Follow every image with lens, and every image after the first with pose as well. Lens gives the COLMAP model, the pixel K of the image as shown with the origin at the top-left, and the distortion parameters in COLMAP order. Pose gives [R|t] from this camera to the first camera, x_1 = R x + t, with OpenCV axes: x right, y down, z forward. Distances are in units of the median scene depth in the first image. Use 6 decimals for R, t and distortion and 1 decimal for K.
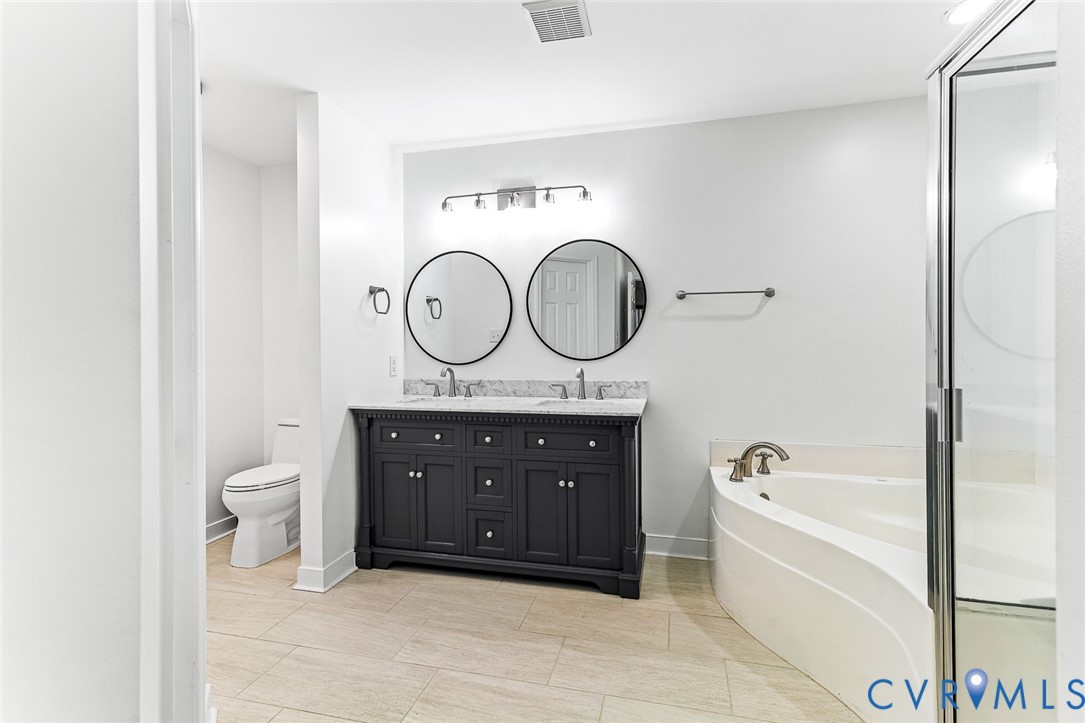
lens RADIAL K [[516.4, 0, 531.8], [0, 516.4, 338.3], [0, 0, 1]] dist [-0.000103, -0.000366]
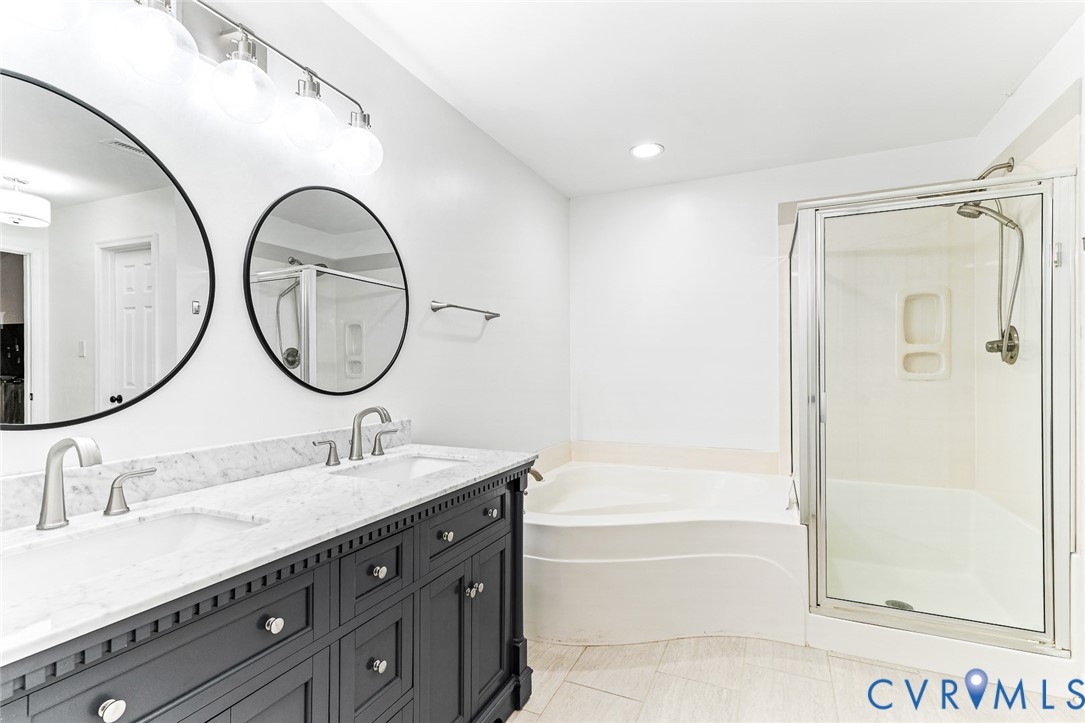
lens RADIAL K [[516.4, 0, 540.3], [0, 516.4, 366.3], [0, 0, 1]] dist [-0.000103, -0.000366]
pose [[0.170018, 0.012600, 0.985360, -0.448530], [0.002241, 0.999911, -0.013172, 0.018963], [-0.985438, 0.004448, 0.169975, 0.688866]]
